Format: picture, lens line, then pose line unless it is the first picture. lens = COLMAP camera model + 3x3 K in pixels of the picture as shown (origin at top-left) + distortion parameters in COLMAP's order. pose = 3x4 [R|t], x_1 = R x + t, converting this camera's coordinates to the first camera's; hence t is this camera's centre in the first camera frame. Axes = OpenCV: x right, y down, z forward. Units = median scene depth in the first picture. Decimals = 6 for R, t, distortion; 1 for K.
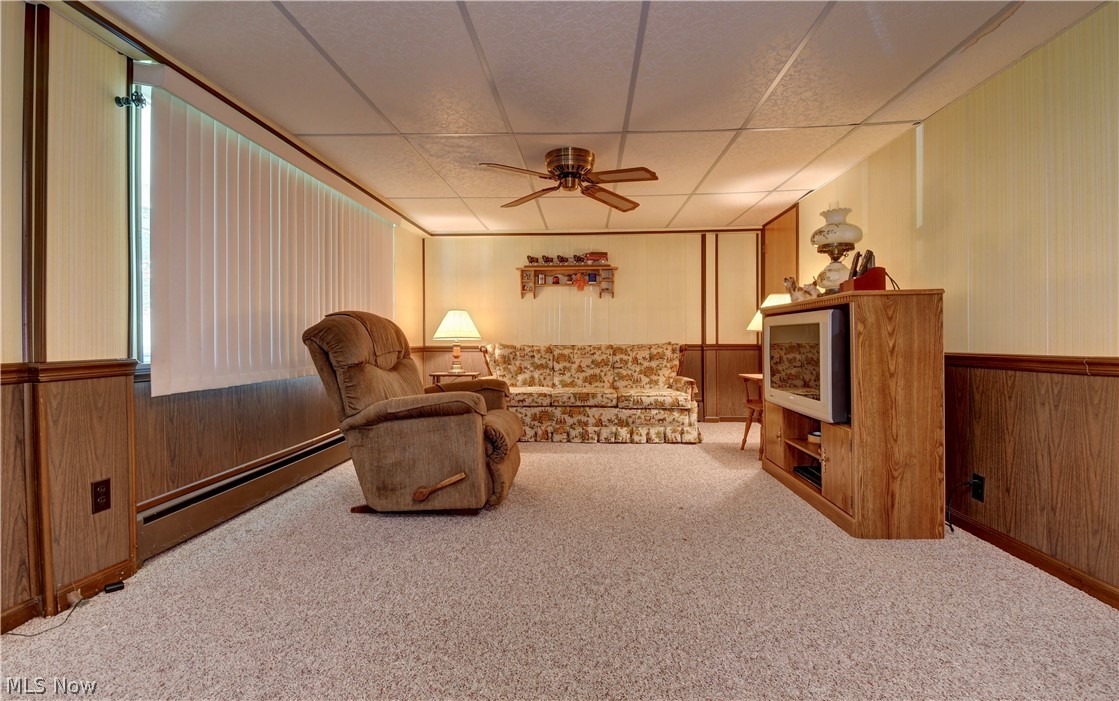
lens RADIAL K [[474.6, 0, 559.5], [0, 474.6, 350.5], [0, 0, 1]] dist [-0.027655, -0.000124]
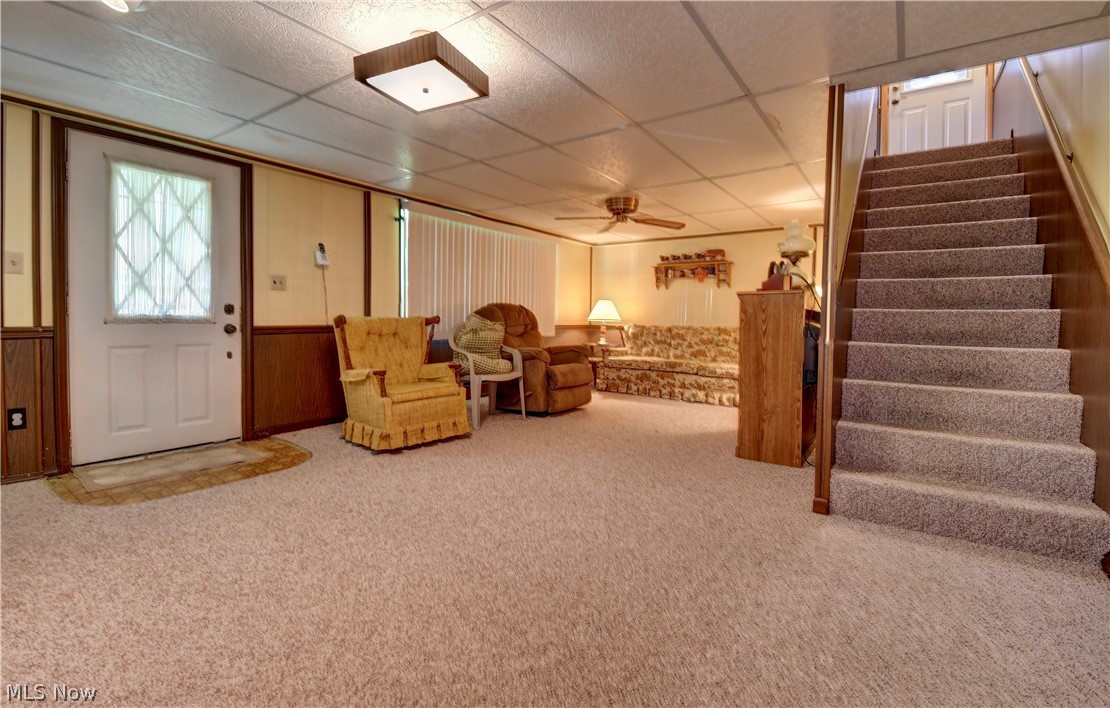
lens RADIAL K [[491.1, 0, 555.0], [0, 491.1, 354.0], [0, 0, 1]] dist [0.000458, 0.000058]
pose [[0.837685, 0.055596, -0.543317, 0.521323], [-0.030908, 0.998037, 0.054473, 0.001861], [0.545279, -0.028838, 0.837759, -0.333863]]
